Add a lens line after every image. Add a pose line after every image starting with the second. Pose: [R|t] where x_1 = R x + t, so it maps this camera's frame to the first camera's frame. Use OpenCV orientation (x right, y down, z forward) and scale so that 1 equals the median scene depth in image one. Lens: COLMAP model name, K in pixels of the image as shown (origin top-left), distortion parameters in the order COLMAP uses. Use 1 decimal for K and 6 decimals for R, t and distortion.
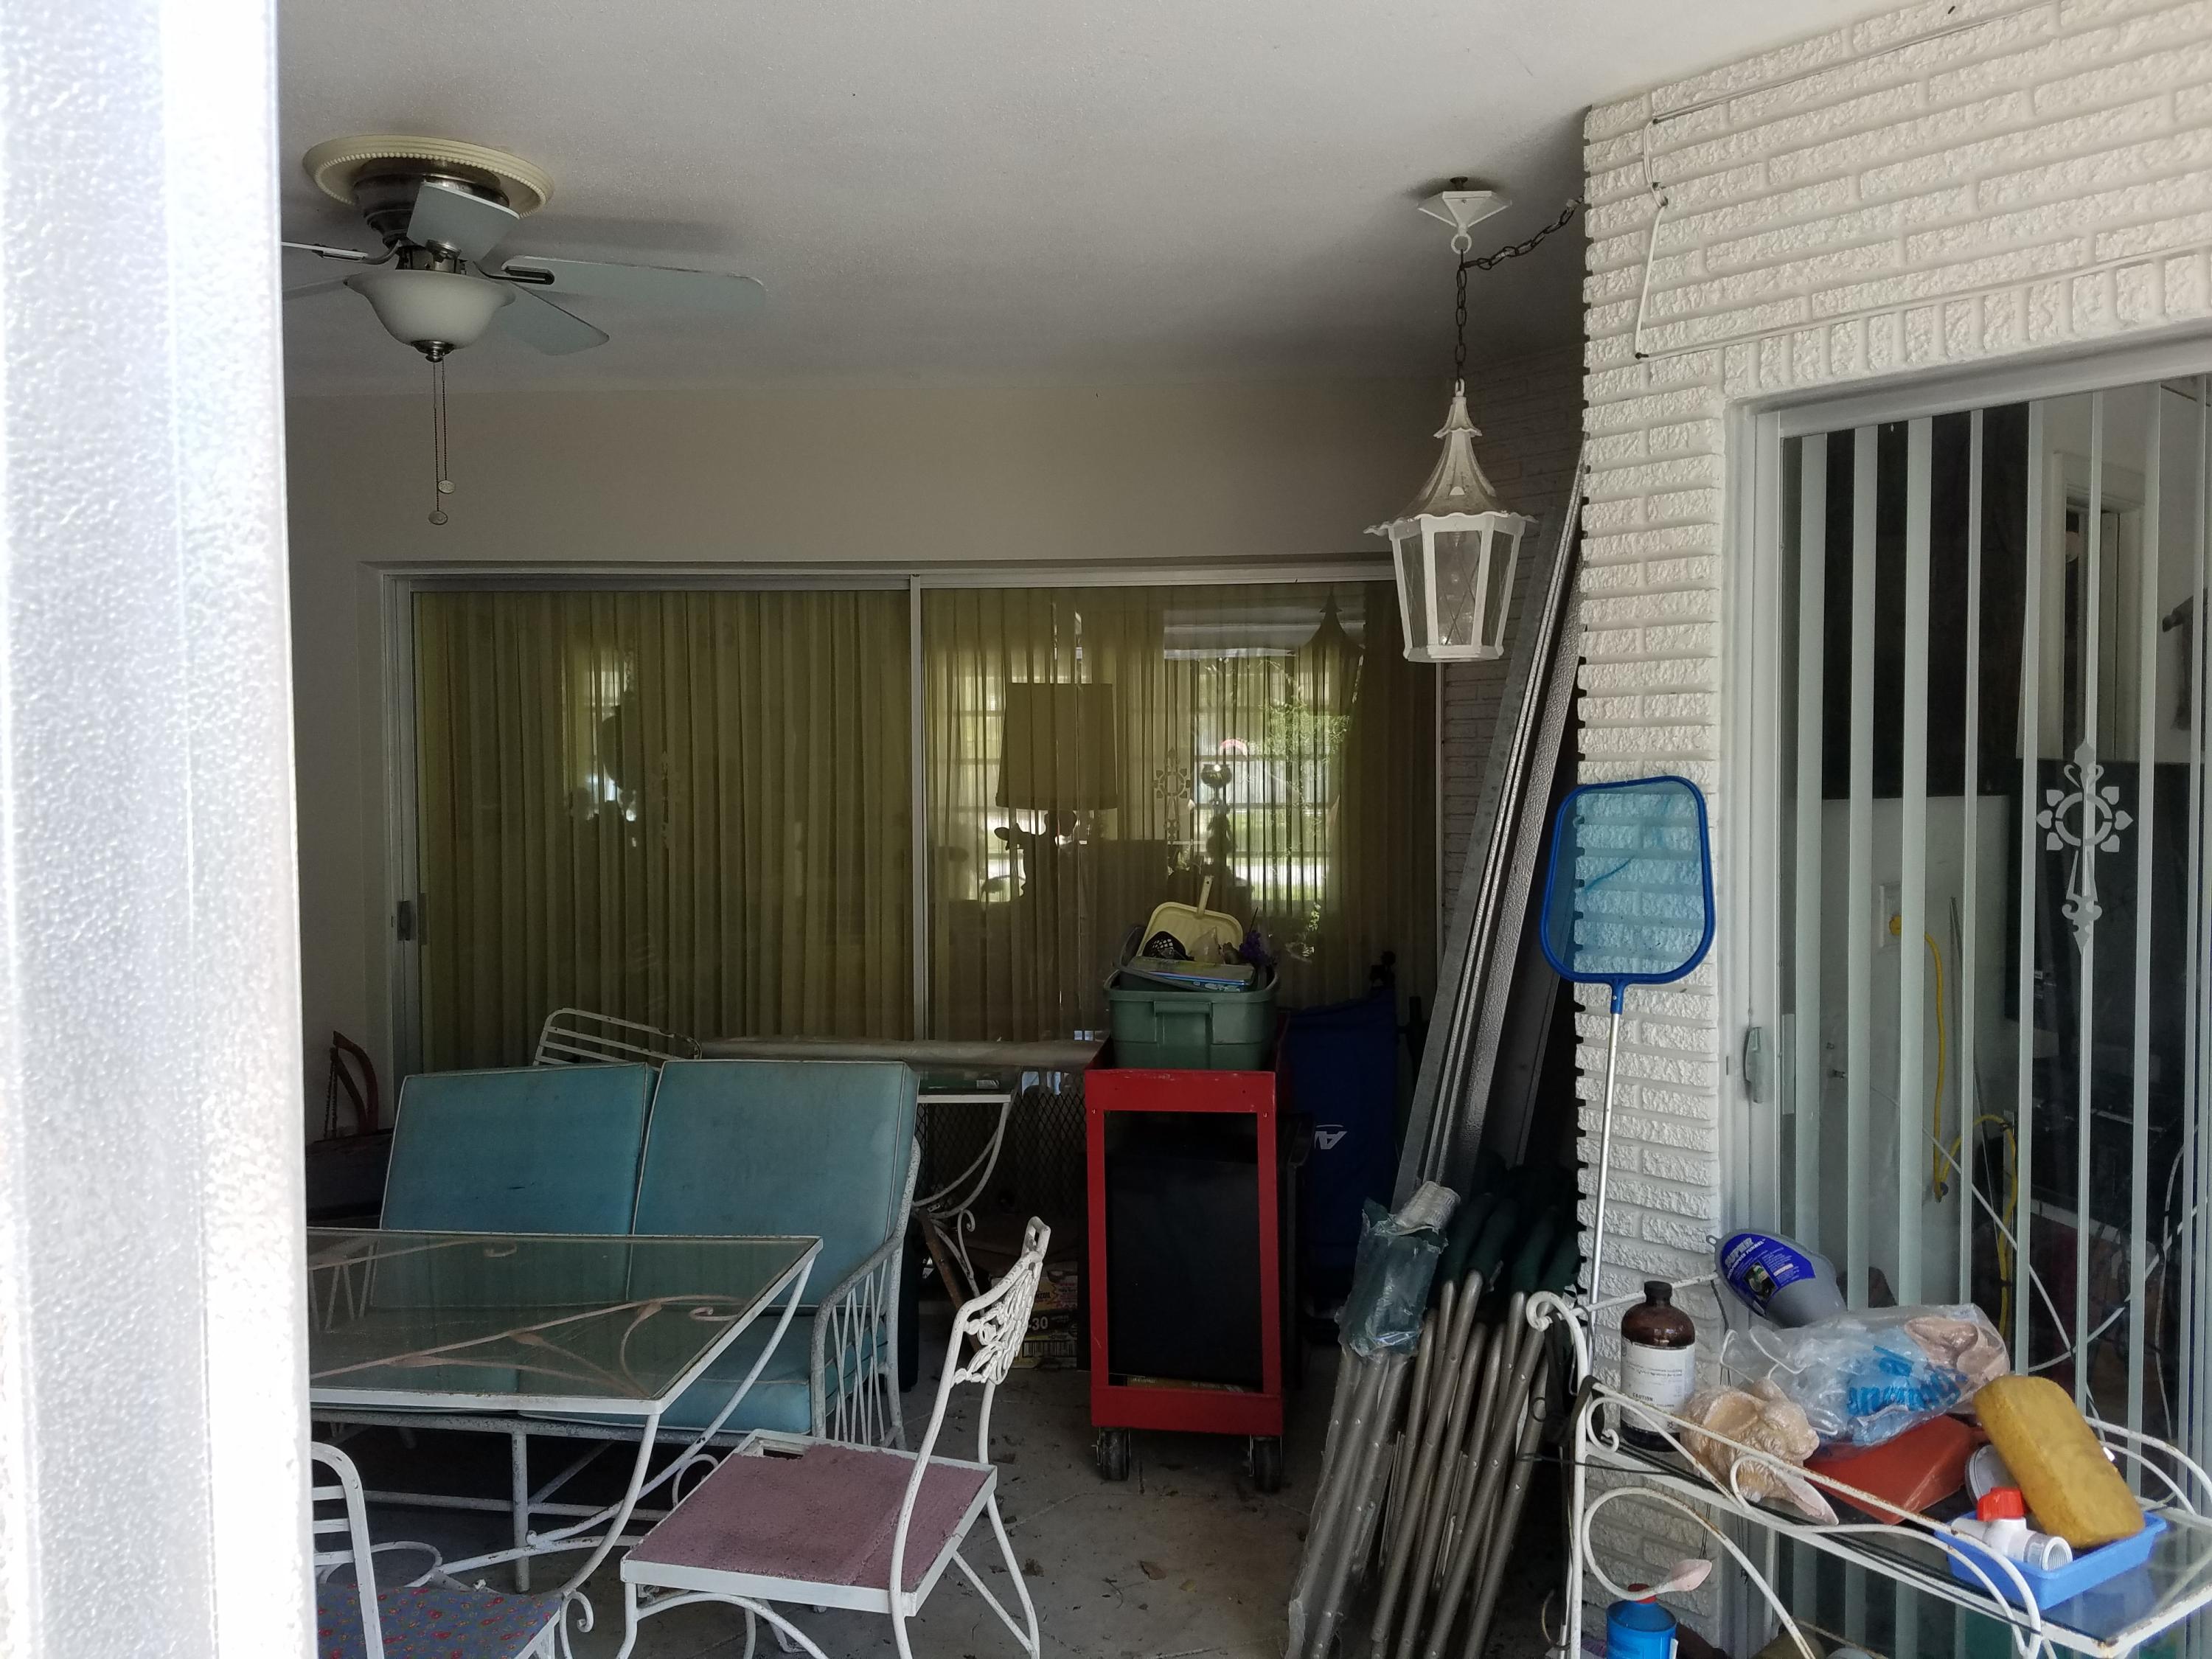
lens RADIAL K [[1703.4, 0, 1103.7], [0, 1703.4, 864.5], [0, 0, 1]] dist [0.056062, -0.098842]
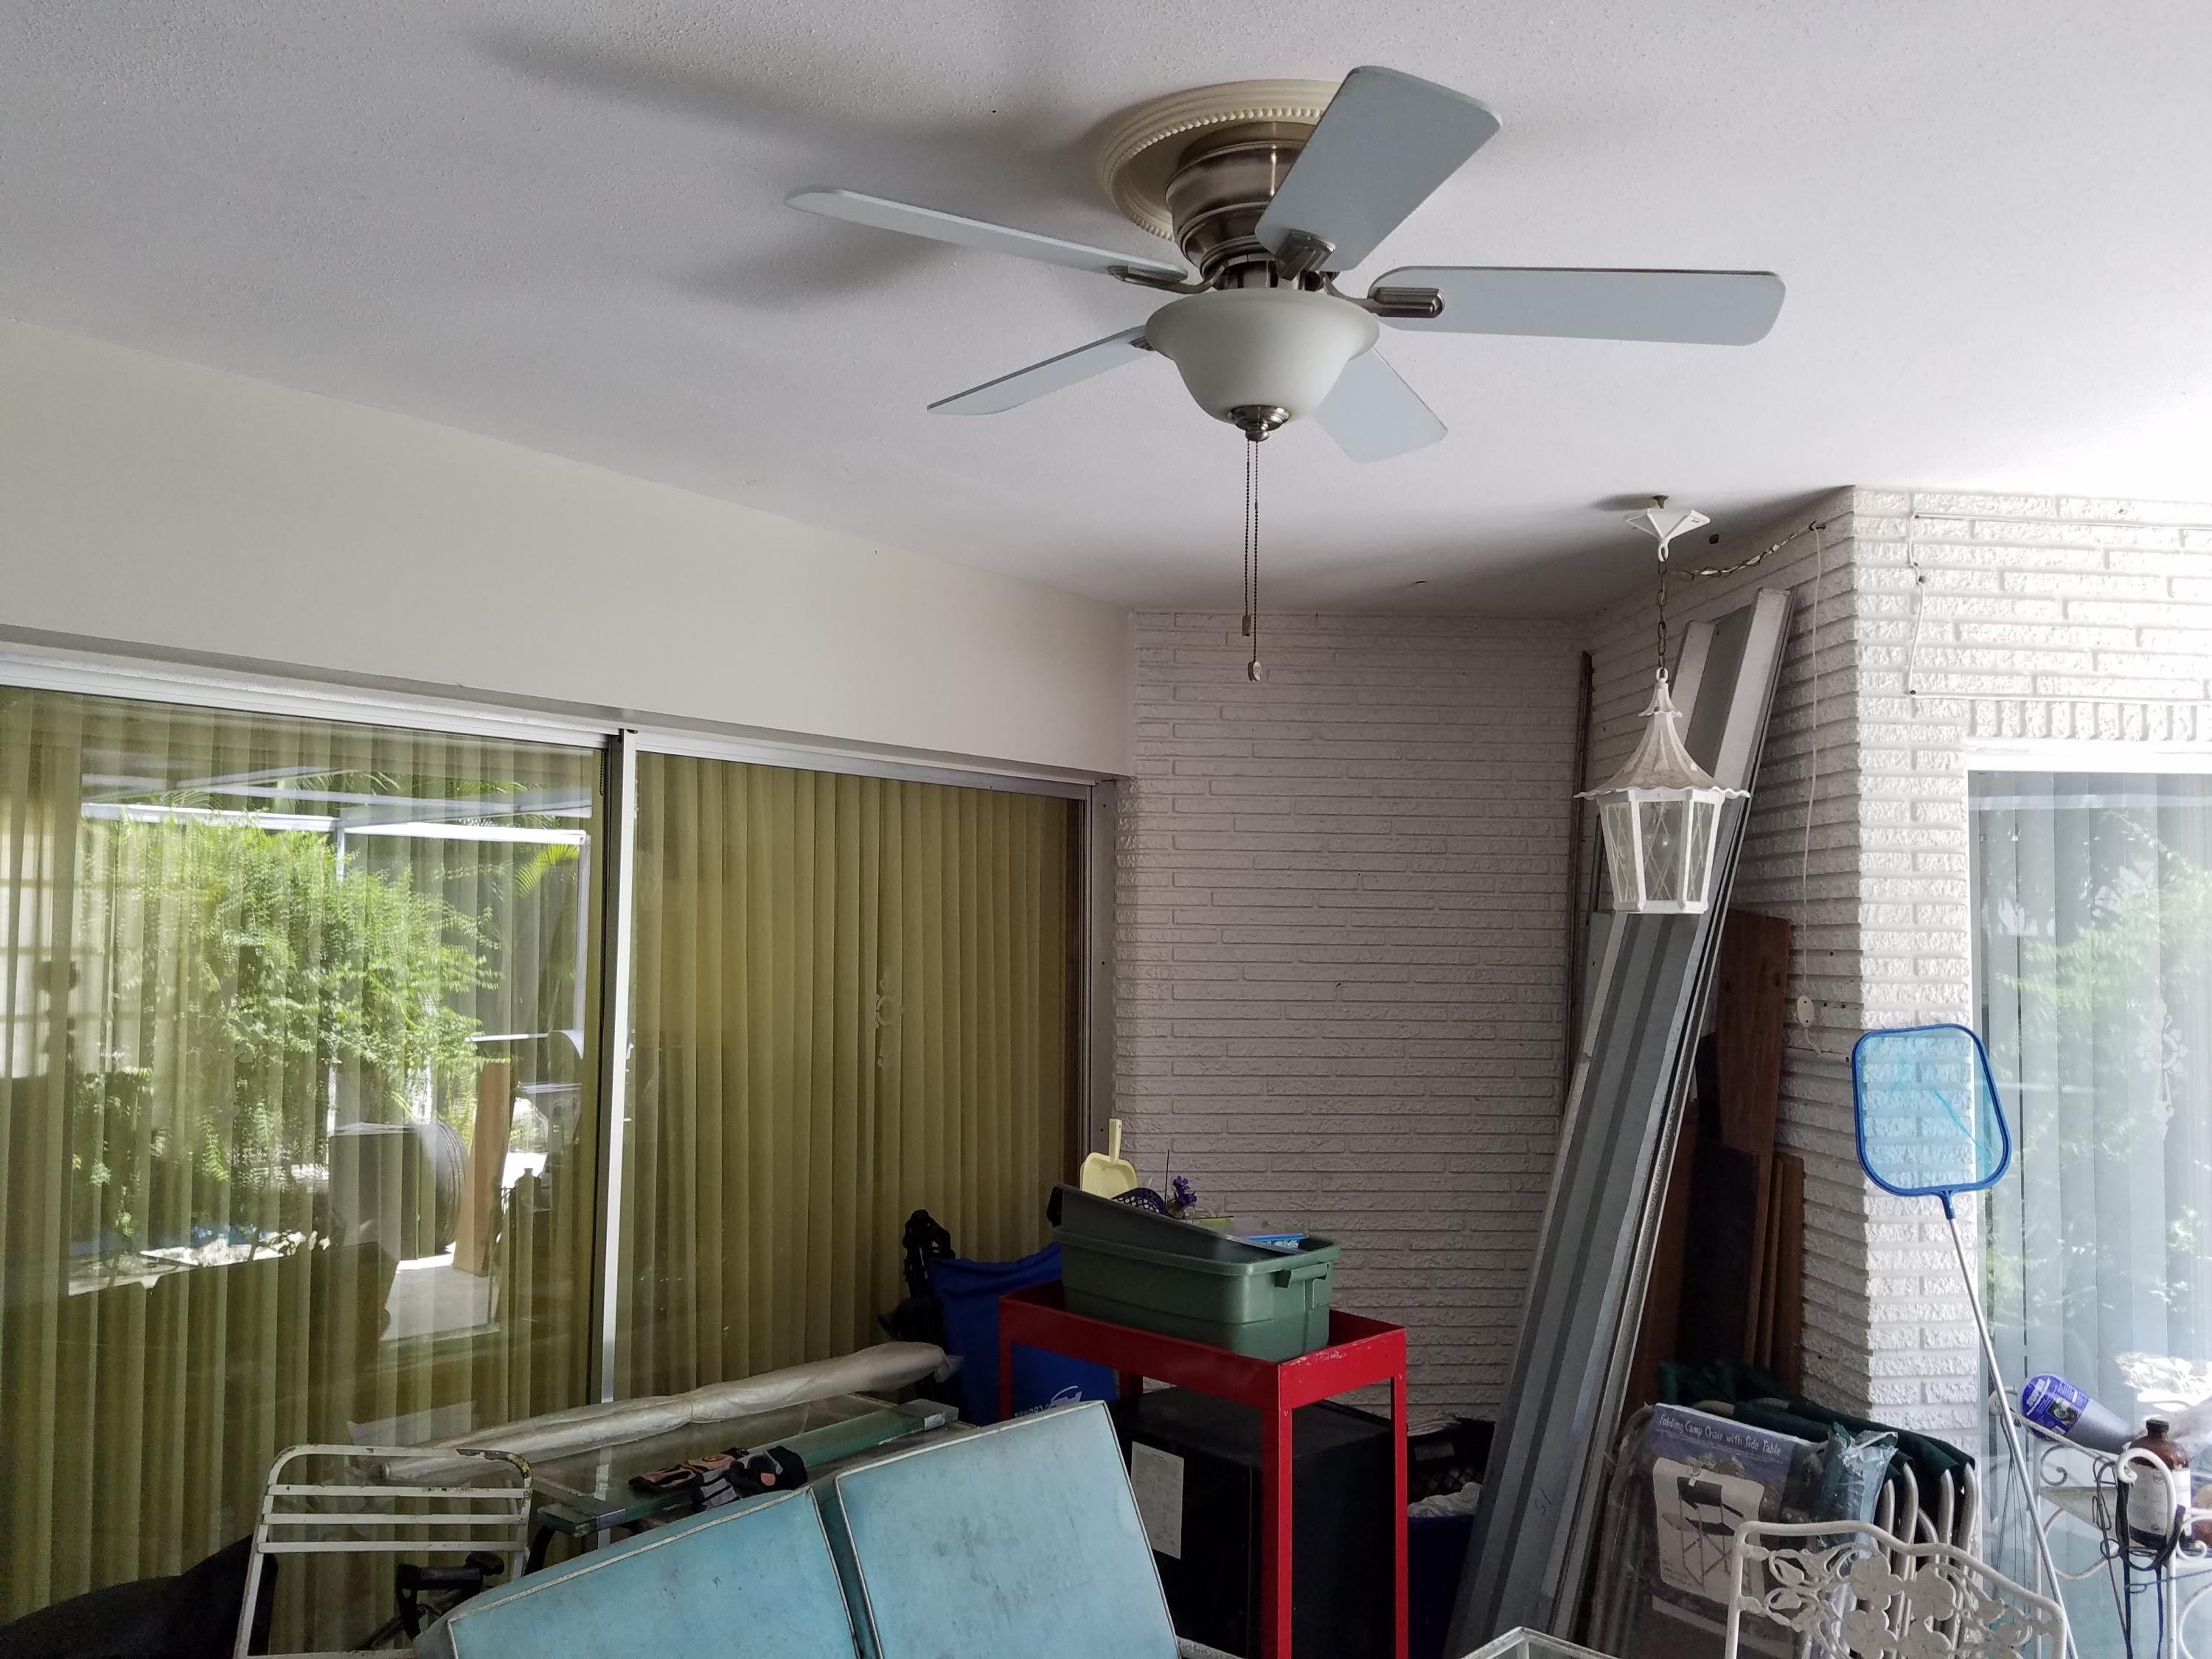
lens RADIAL K [[1703.4, 0, 1103.7], [0, 1703.4, 864.5], [0, 0, 1]] dist [0.056062, -0.098842]
pose [[0.585253, 0.042471, 0.809737, -1.065180], [0.034009, 0.996463, -0.076845, -0.092231], [-0.810137, 0.072512, 0.581739, 0.755626]]
